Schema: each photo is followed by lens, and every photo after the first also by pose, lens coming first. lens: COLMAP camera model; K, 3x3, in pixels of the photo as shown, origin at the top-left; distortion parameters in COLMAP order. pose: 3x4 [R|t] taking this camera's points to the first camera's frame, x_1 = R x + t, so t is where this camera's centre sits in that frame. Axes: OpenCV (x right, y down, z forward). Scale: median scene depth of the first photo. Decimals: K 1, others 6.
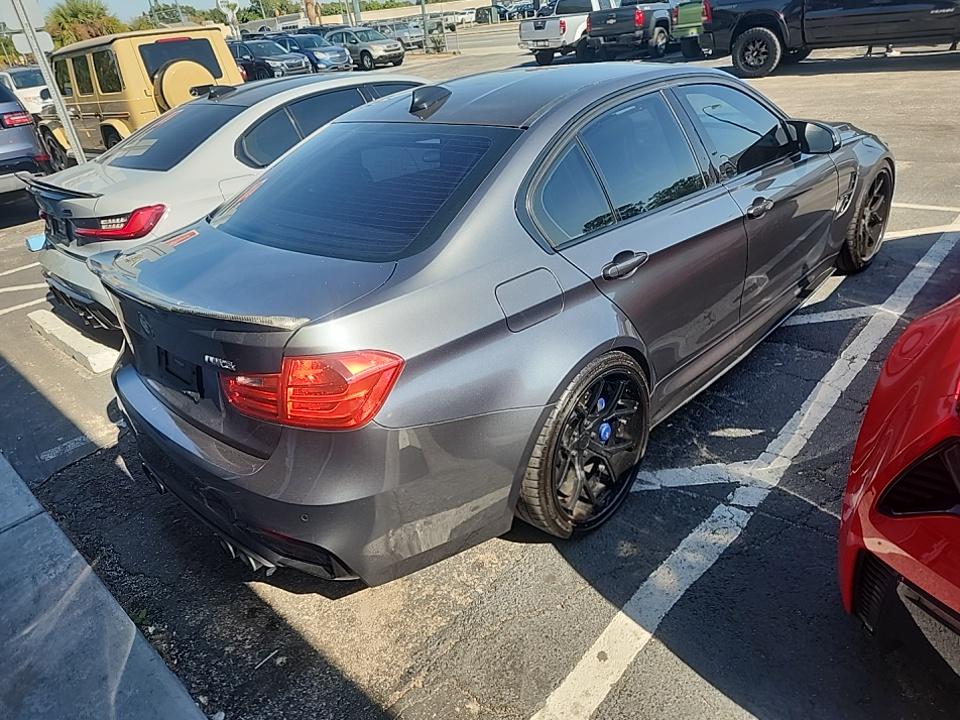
lens RADIAL K [[638.2, 0, 480.0], [0, 638.2, 360.0], [0, 0, 1]] dist [0.003858, -0.001658]
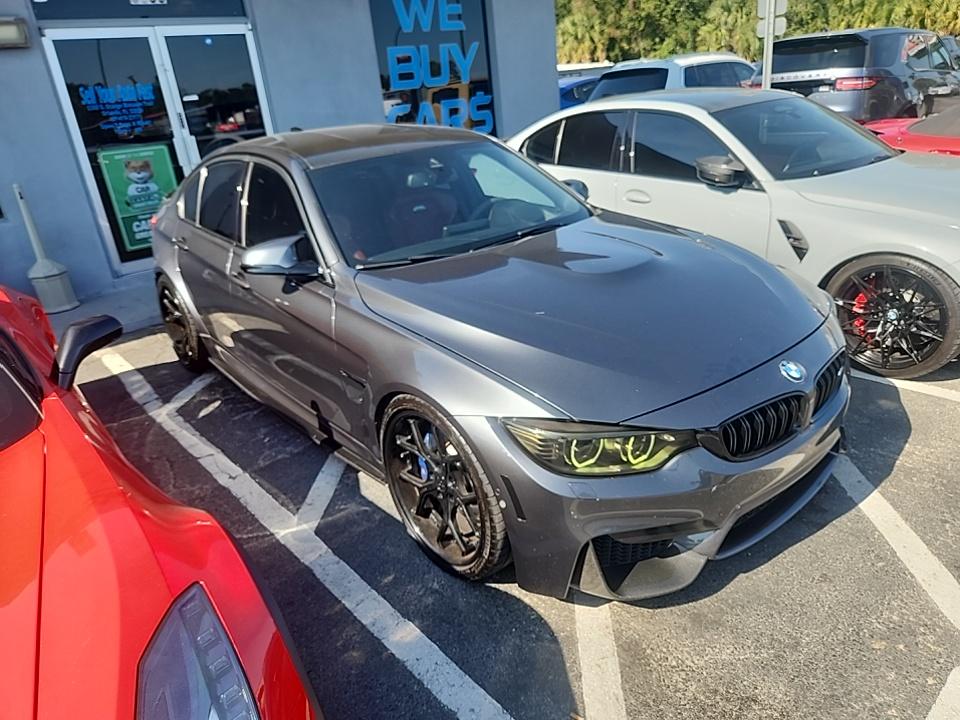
lens RADIAL K [[665.6, 0, 482.0], [0, 665.6, 339.5], [0, 0, 1]] dist [0.039402, -0.031648]
pose [[-0.104742, 0.434142, -0.894734, 0.337654], [-0.378712, 0.814484, 0.439537, -0.186406], [0.919569, 0.384884, 0.079104, 0.297523]]
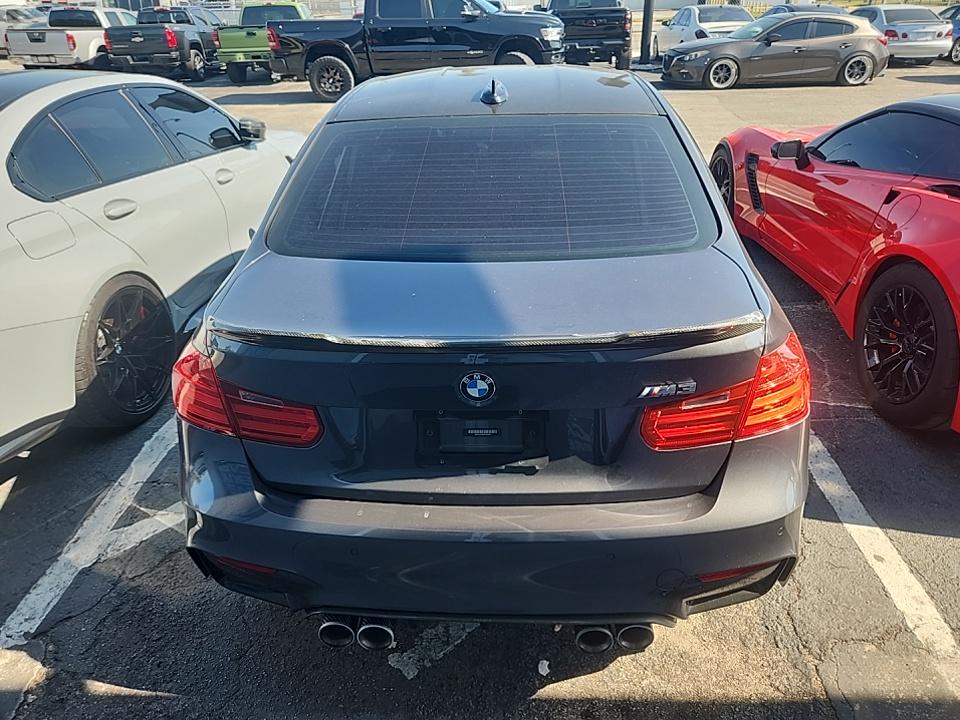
lens RADIAL K [[665.6, 0, 482.0], [0, 665.6, 339.5], [0, 0, 1]] dist [0.039402, -0.031648]
pose [[0.755171, -0.201835, 0.623683, -0.147071], [0.253315, 0.967363, 0.006336, -0.015403], [-0.604606, 0.153204, 0.781652, 0.060769]]
